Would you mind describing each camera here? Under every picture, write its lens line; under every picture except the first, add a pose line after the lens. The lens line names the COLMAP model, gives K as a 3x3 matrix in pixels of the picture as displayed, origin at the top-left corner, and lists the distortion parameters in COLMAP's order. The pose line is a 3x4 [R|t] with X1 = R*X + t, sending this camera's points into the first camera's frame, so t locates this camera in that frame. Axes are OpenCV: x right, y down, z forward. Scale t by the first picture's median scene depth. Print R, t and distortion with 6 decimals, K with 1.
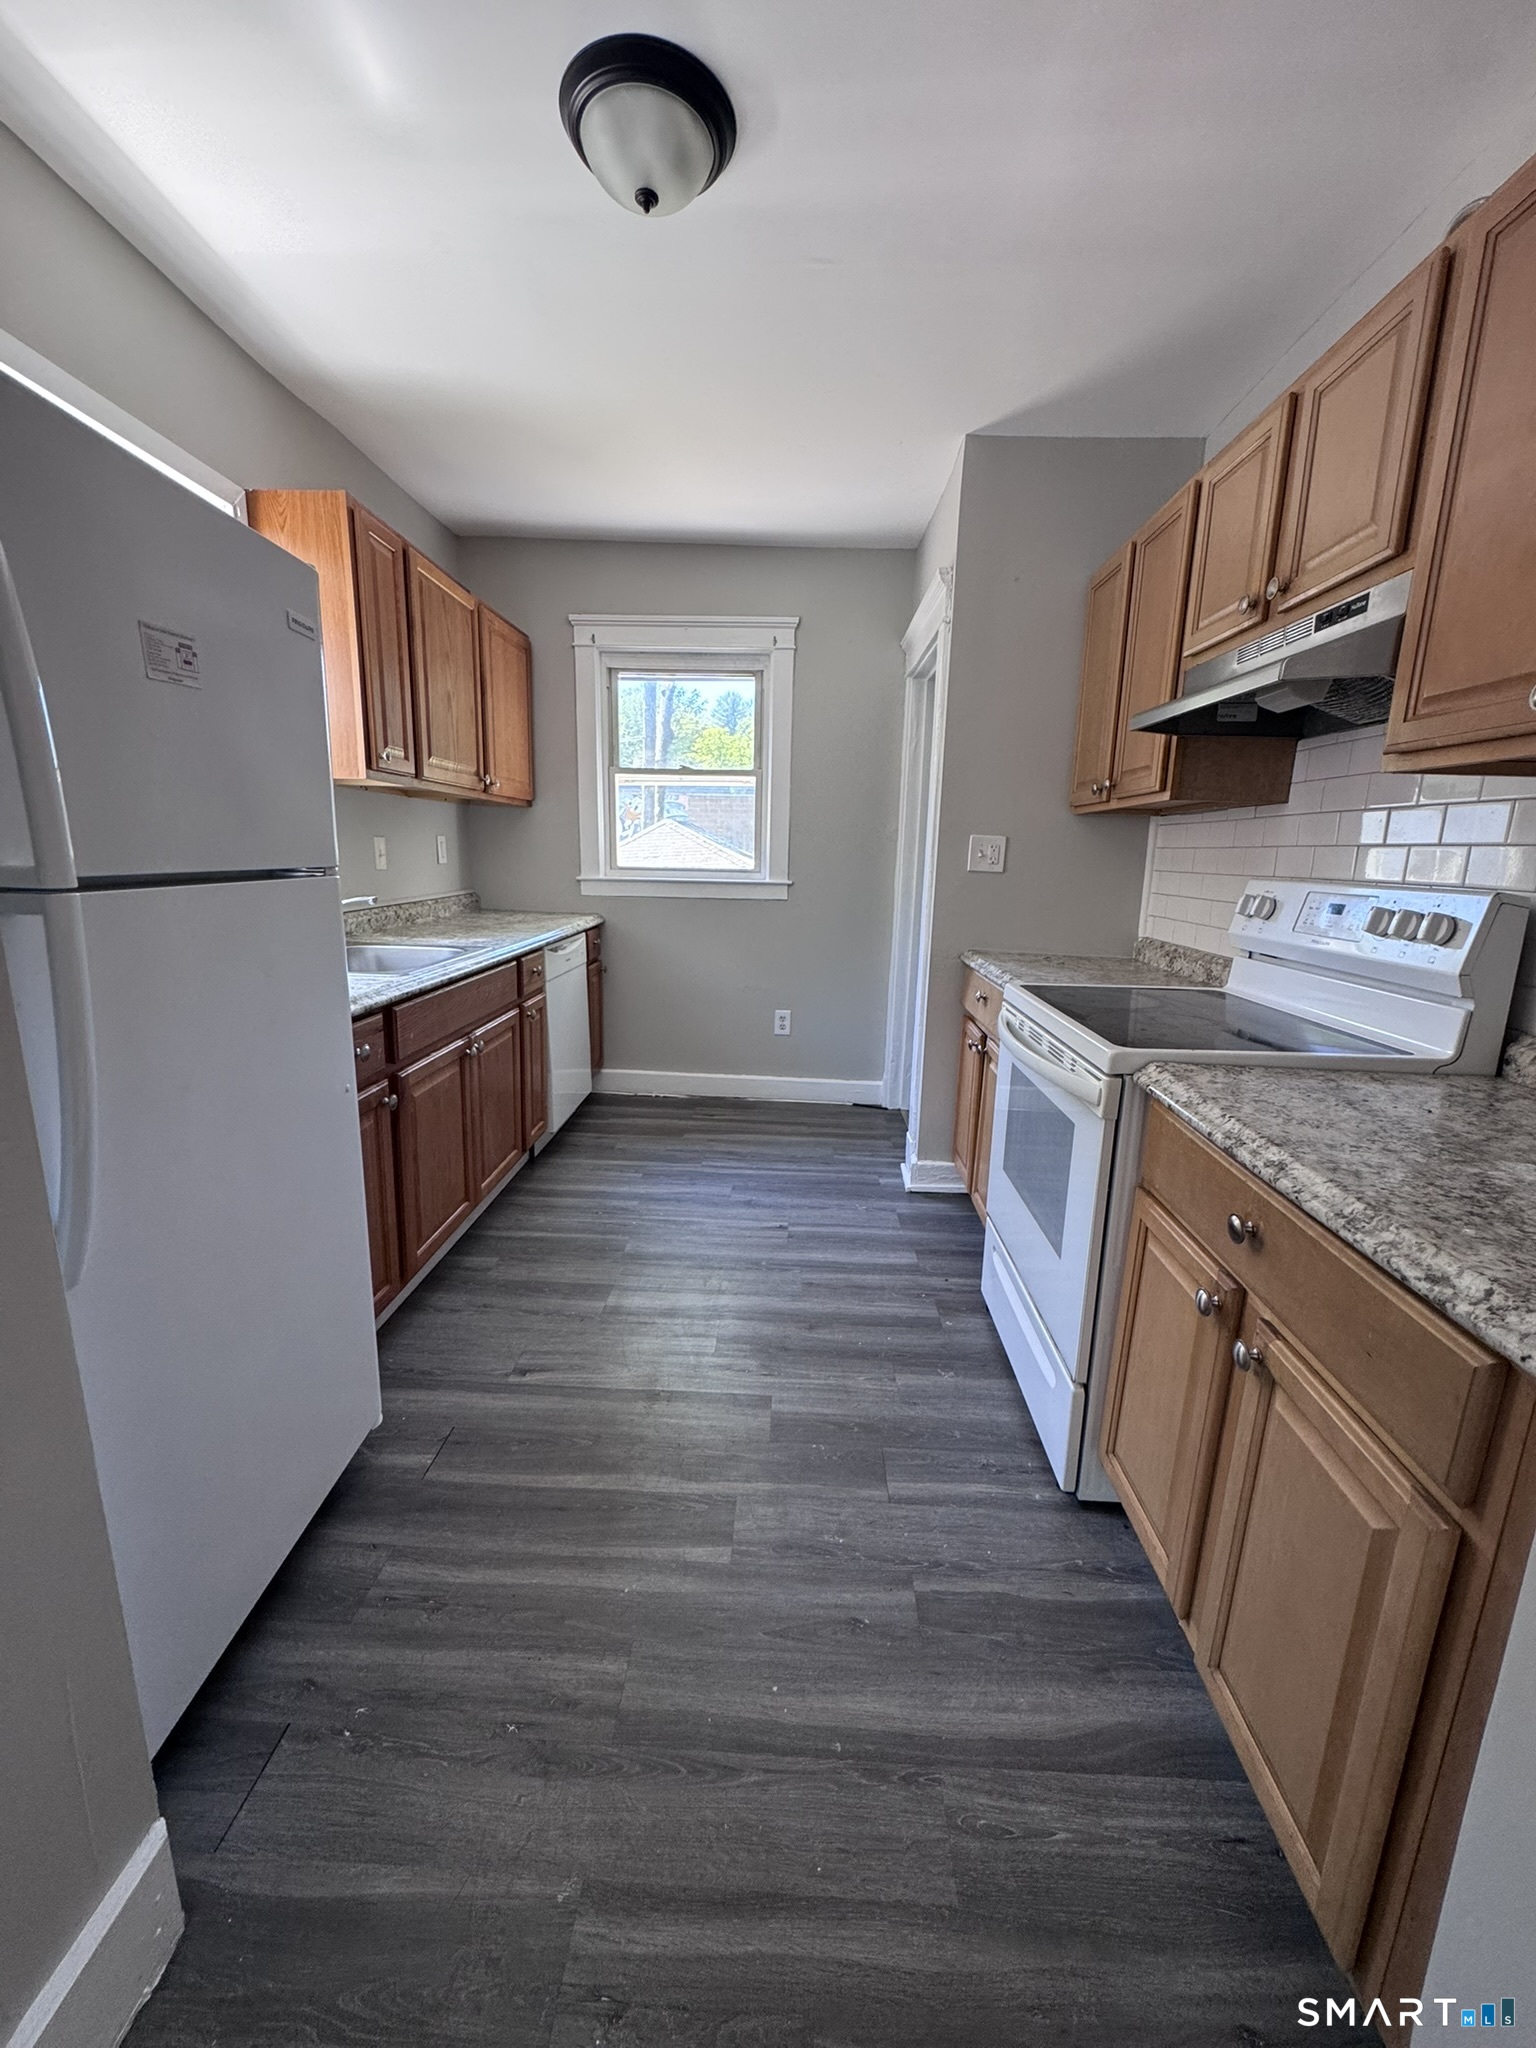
lens RADIAL K [[820.0, 0, 773.7], [0, 820.0, 1019.5], [0, 0, 1]] dist [0.000219, -0.000721]
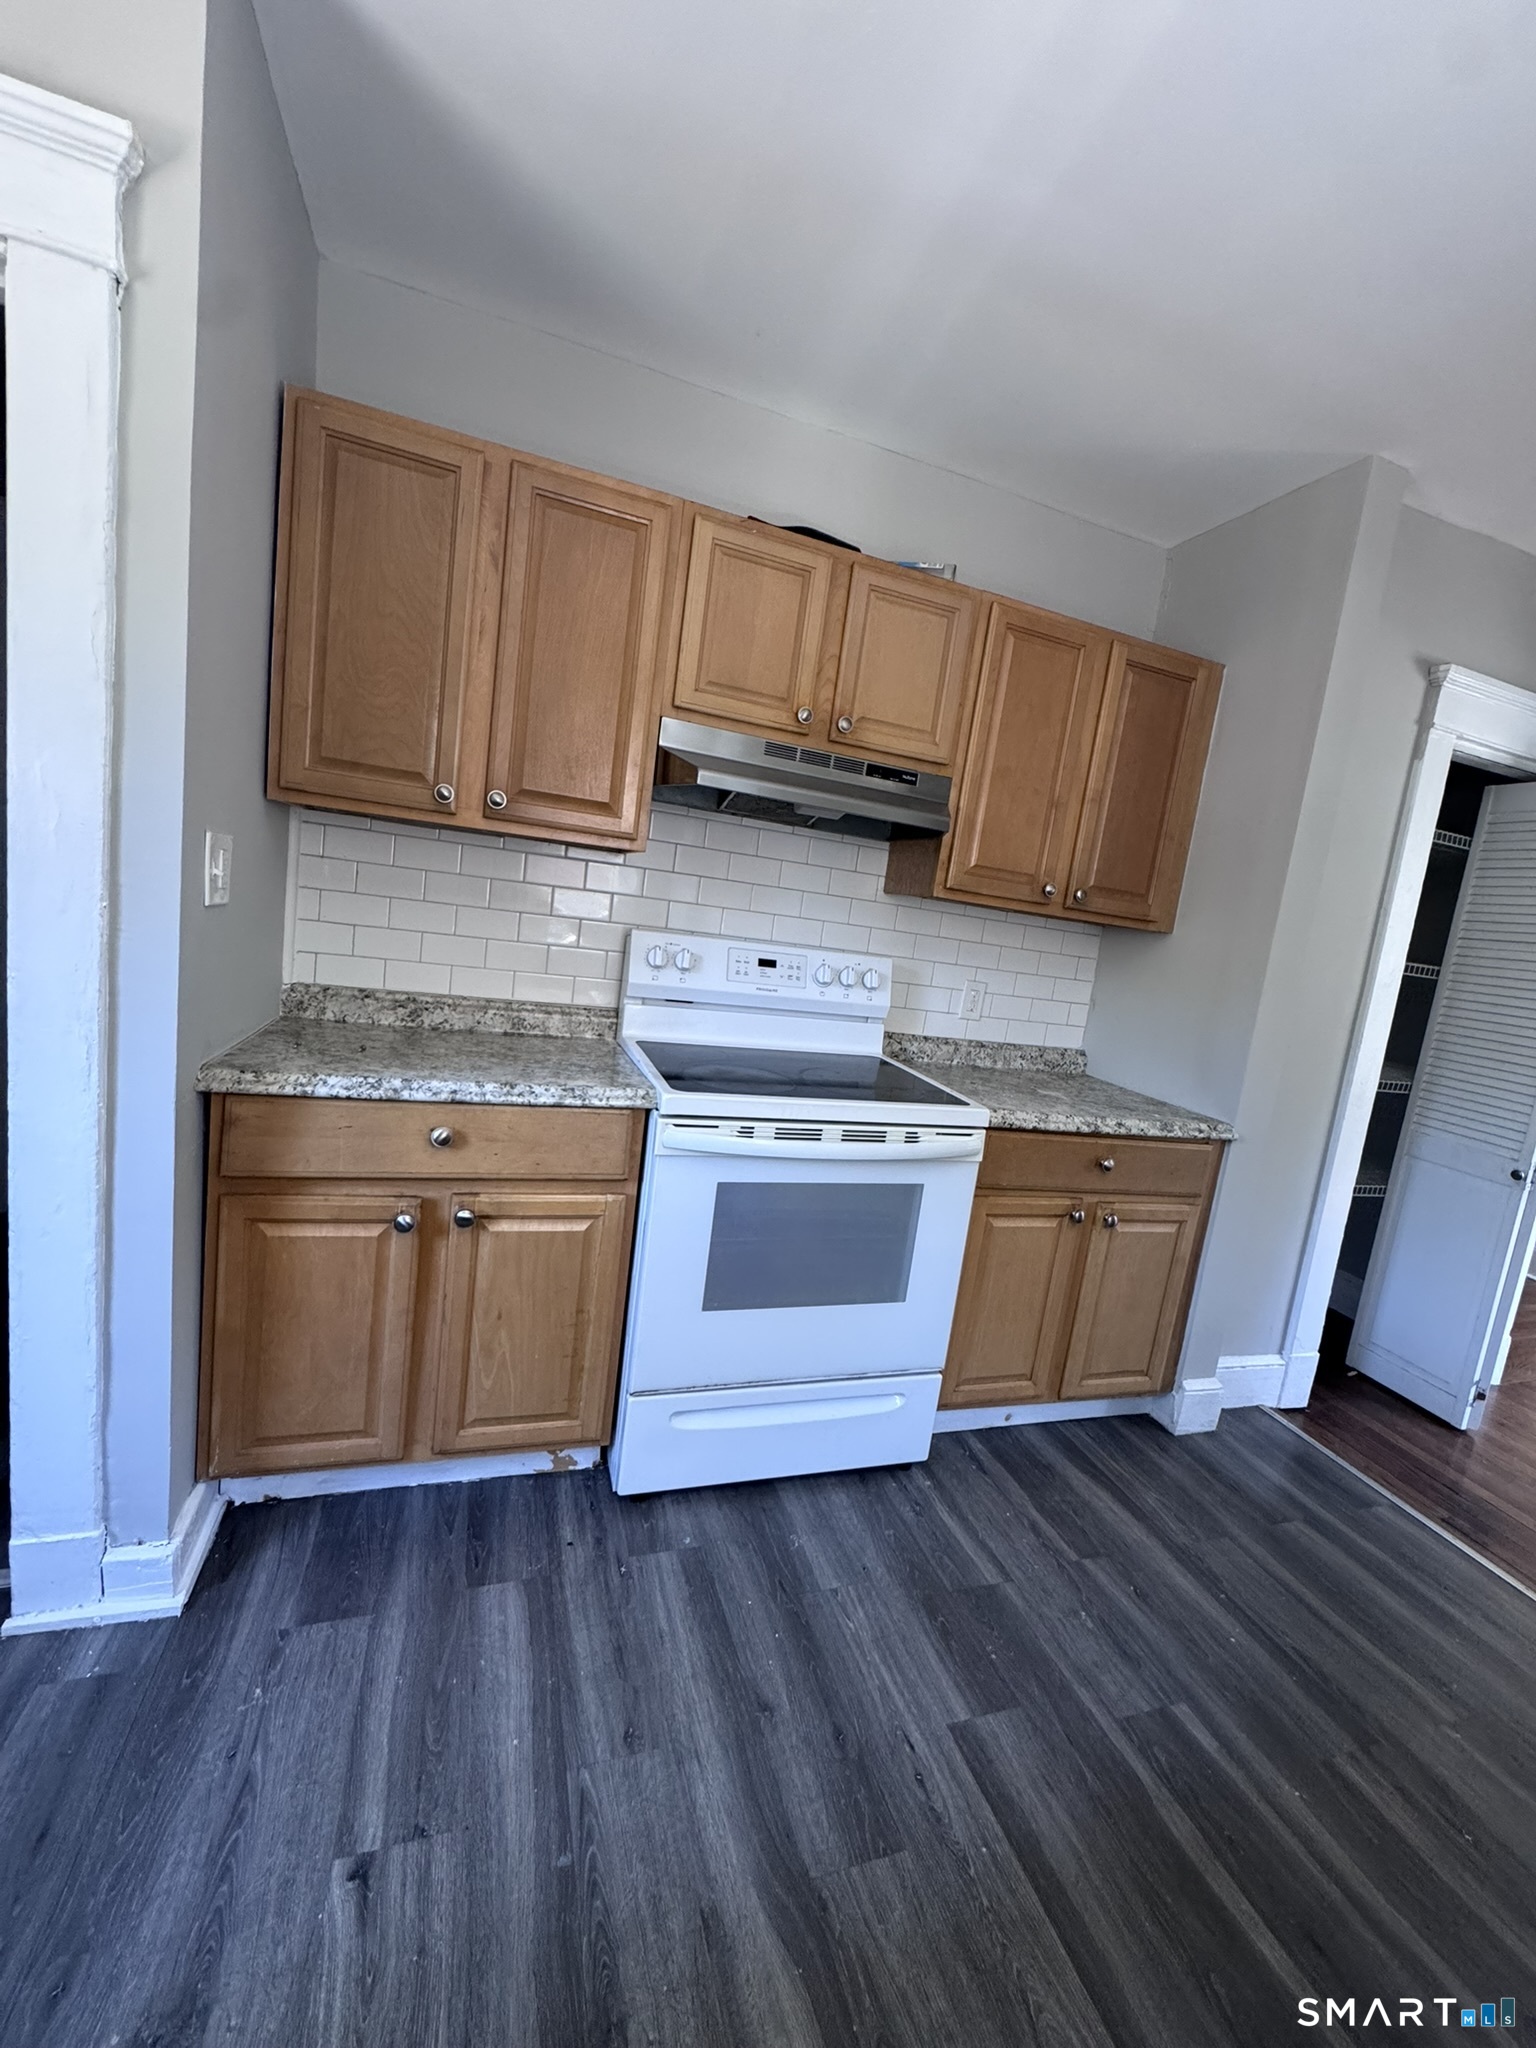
lens RADIAL K [[820.0, 0, 771.8], [0, 820.0, 1028.1], [0, 0, 1]] dist [0.000219, -0.000721]
pose [[-0.349884, -0.210063, 0.912937, -0.504791], [0.050786, 0.968848, 0.242392, -0.334304], [-0.935415, 0.131174, -0.328316, 1.372663]]
